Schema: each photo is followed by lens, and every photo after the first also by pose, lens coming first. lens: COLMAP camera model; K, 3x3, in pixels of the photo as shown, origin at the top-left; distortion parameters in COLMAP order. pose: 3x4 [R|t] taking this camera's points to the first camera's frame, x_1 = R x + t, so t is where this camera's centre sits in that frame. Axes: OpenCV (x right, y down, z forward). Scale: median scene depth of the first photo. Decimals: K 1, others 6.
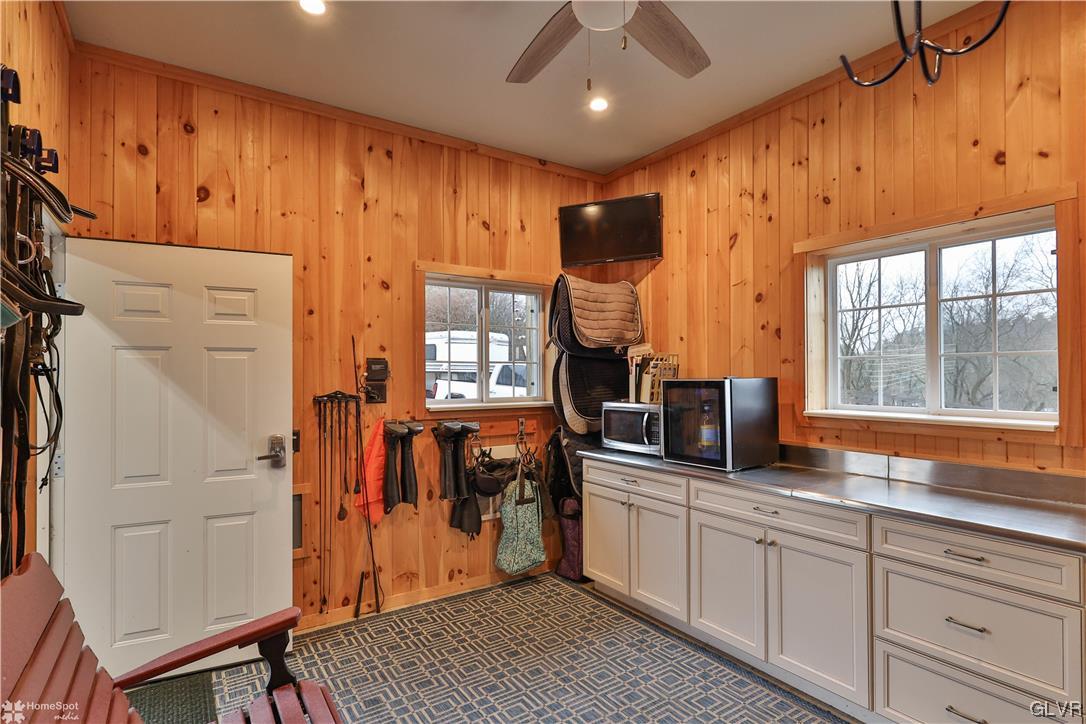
lens RADIAL K [[552.3, 0, 539.7], [0, 552.3, 371.8], [0, 0, 1]] dist [0.001196, 0.001087]
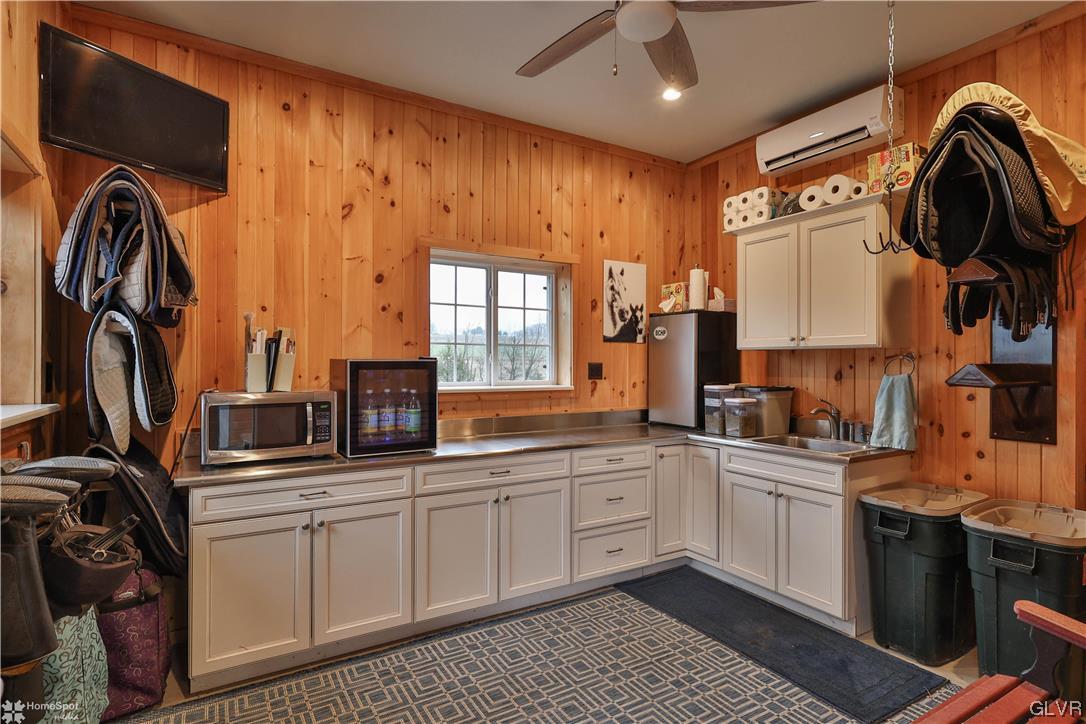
lens RADIAL K [[552.3, 0, 537.5], [0, 552.3, 359.3], [0, 0, 1]] dist [0.001196, 0.001087]
pose [[0.059699, 0.005109, 0.998203, -0.596394], [-0.012962, 0.999907, -0.004342, 0.012049], [-0.998132, -0.012679, 0.059760, 0.676917]]
